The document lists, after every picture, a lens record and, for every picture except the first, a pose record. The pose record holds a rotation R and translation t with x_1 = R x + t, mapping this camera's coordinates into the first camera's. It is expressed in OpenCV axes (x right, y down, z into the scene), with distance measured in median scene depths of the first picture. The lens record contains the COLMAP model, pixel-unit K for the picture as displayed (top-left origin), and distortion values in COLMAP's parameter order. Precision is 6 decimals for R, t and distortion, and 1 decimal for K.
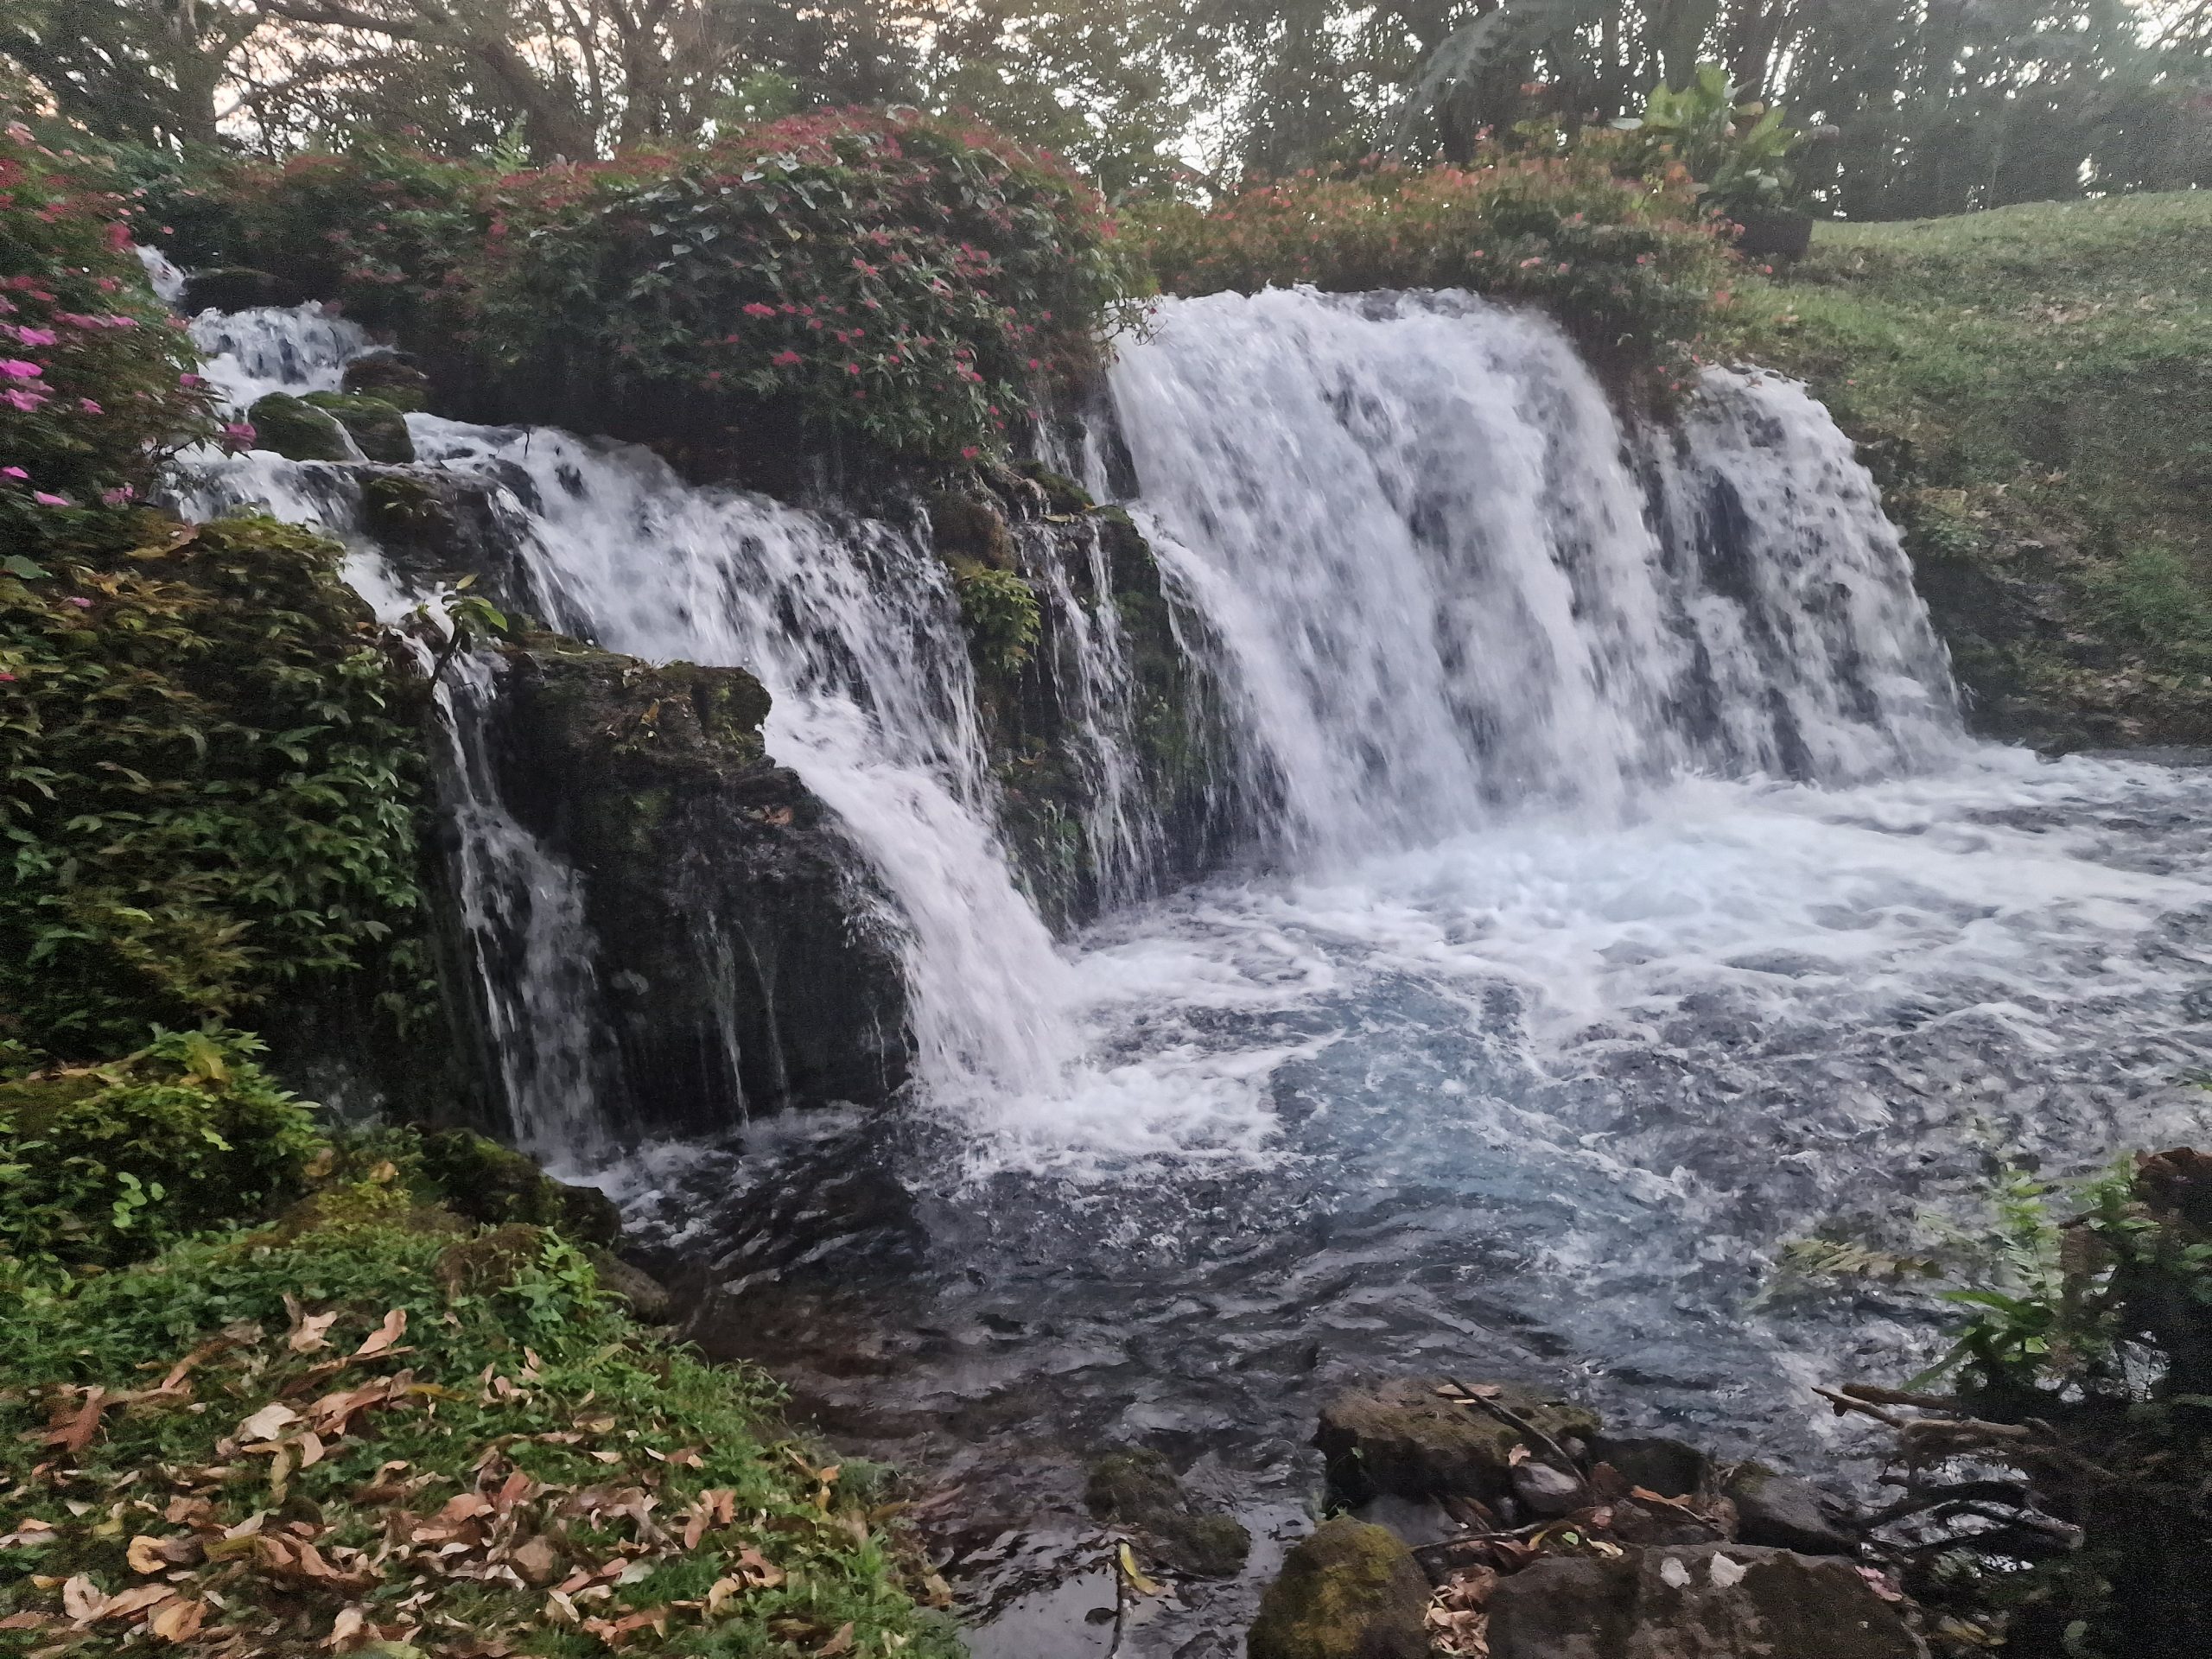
lens RADIAL K [[1451.6, 0, 1139.0], [0, 1451.6, 810.6], [0, 0, 1]] dist [0.069474, -0.055323]
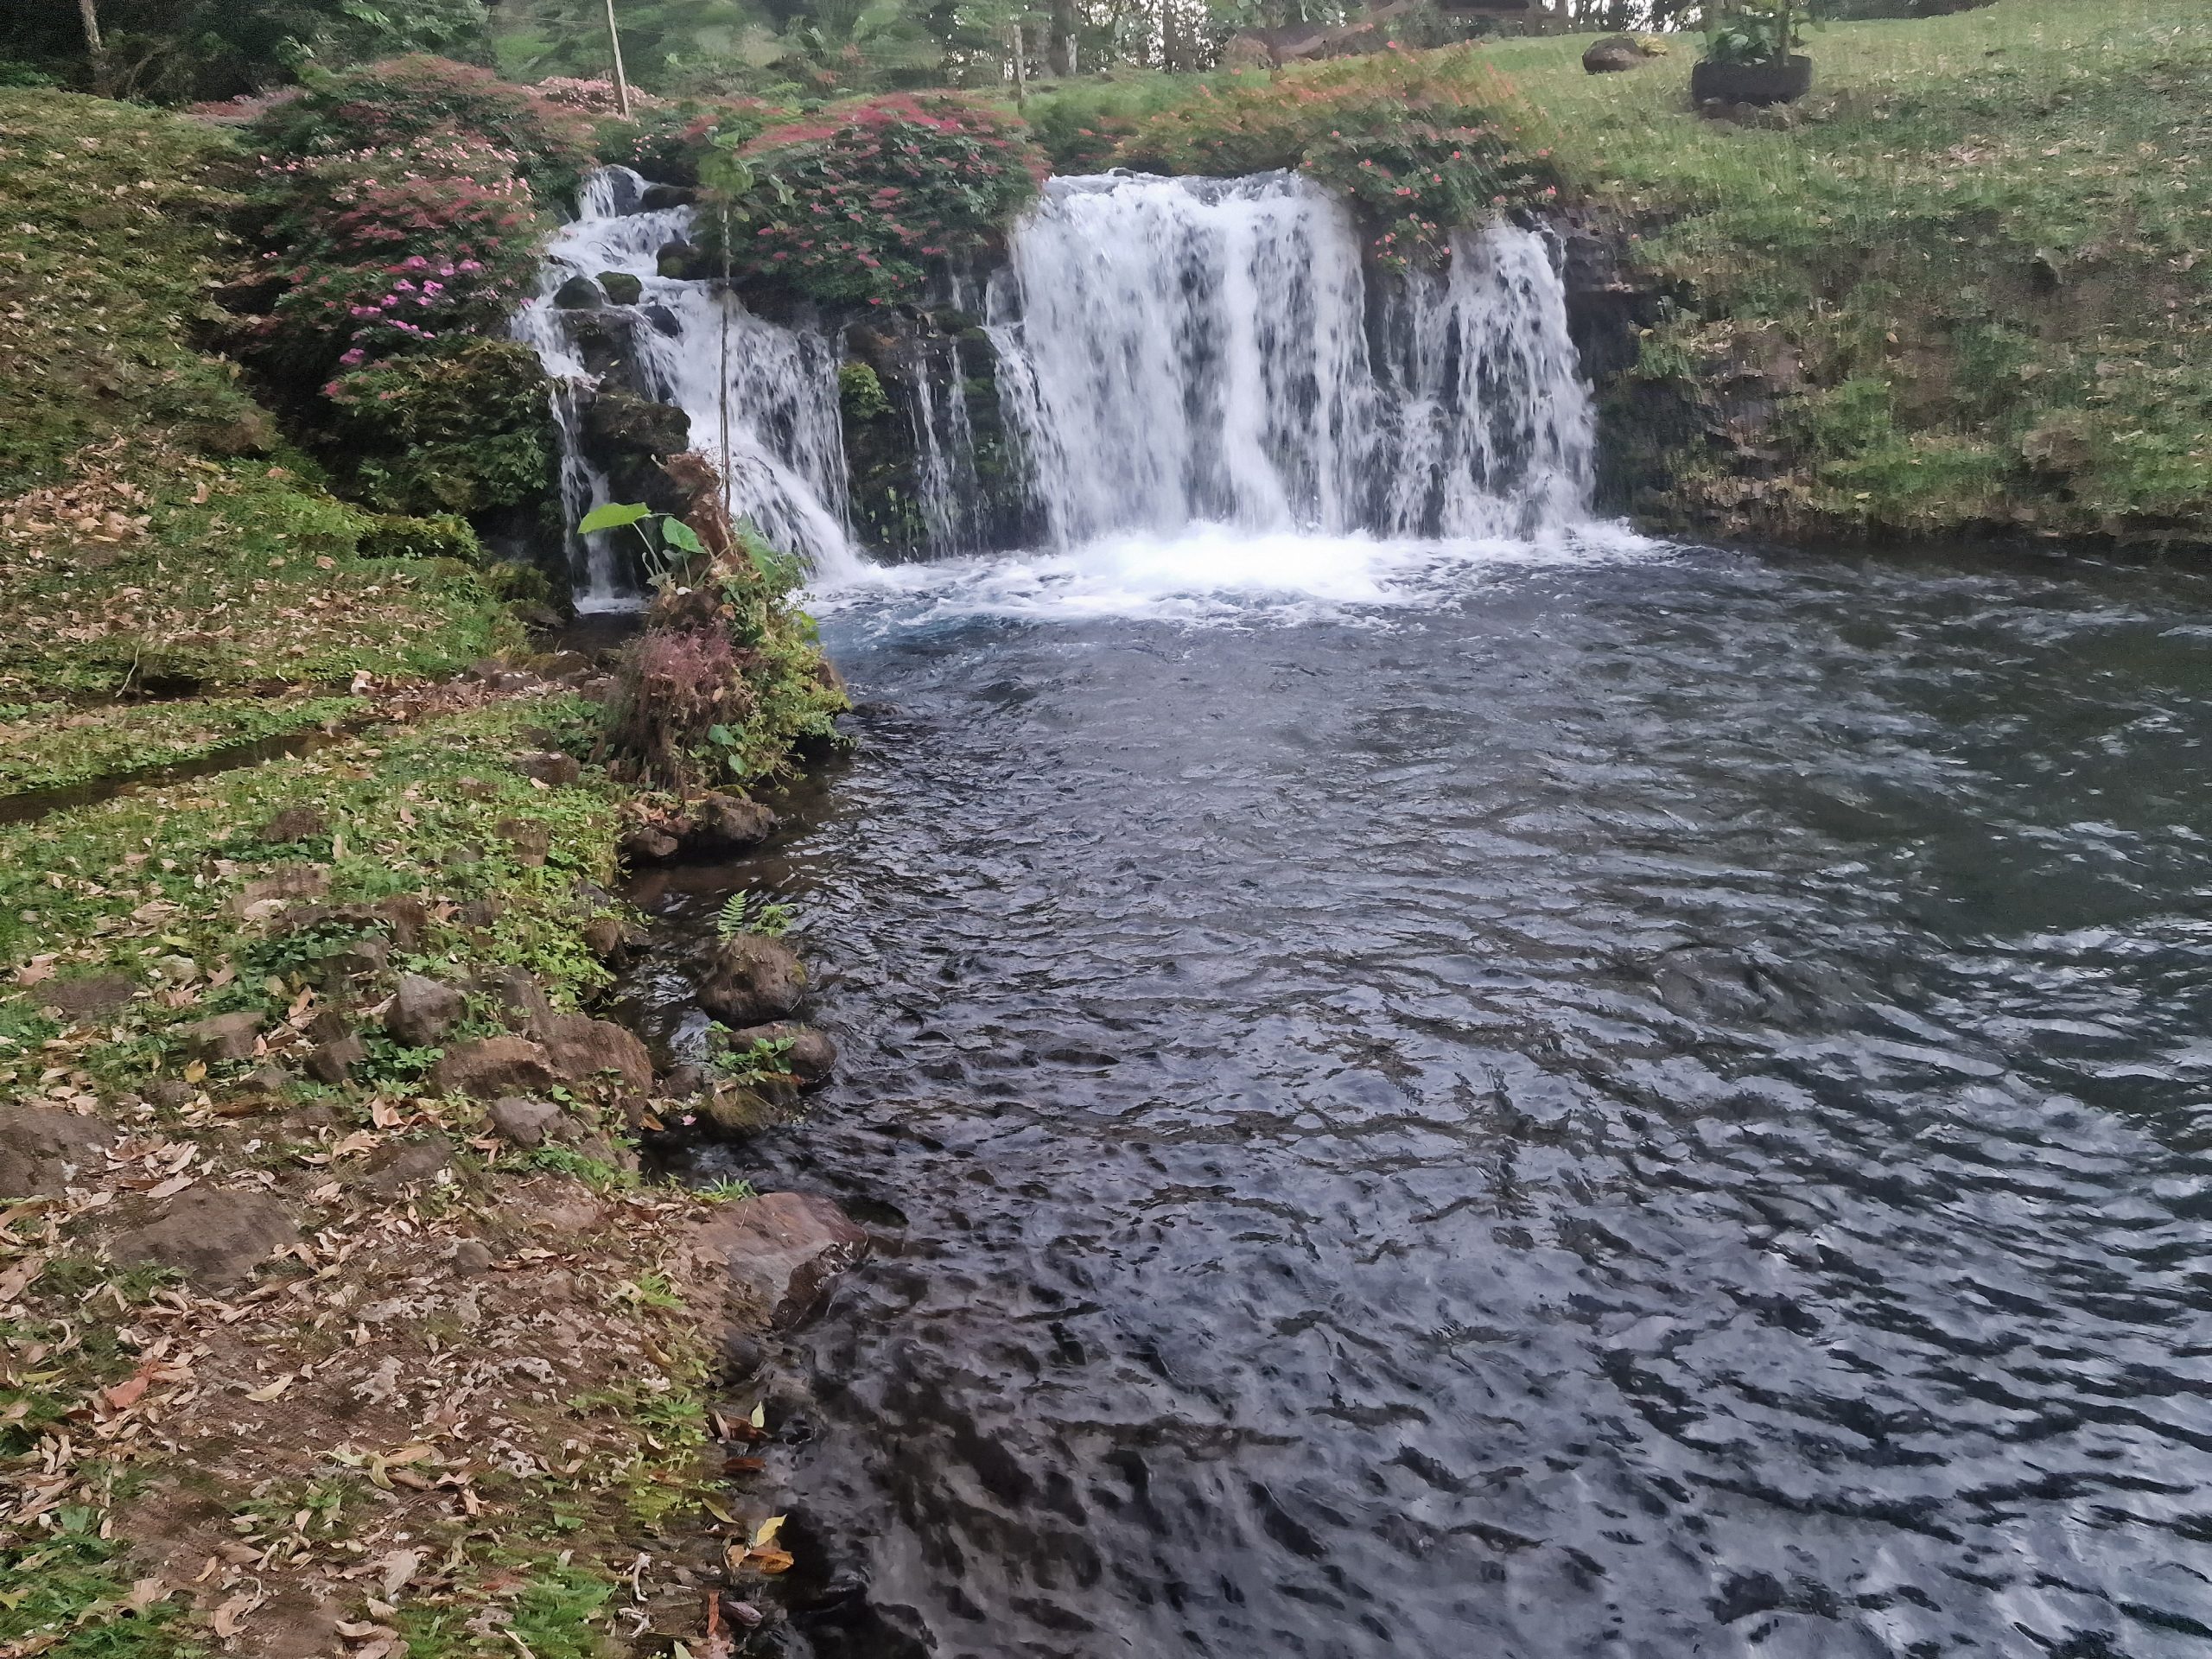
lens RADIAL K [[1451.6, 0, 1139.0], [0, 1451.6, 810.6], [0, 0, 1]] dist [0.069474, -0.055323]
pose [[0.862093, 0.190237, -0.469687, 1.245589], [-0.110368, 0.975097, 0.192367, 0.000829], [0.494585, -0.114000, 0.861620, -0.590343]]
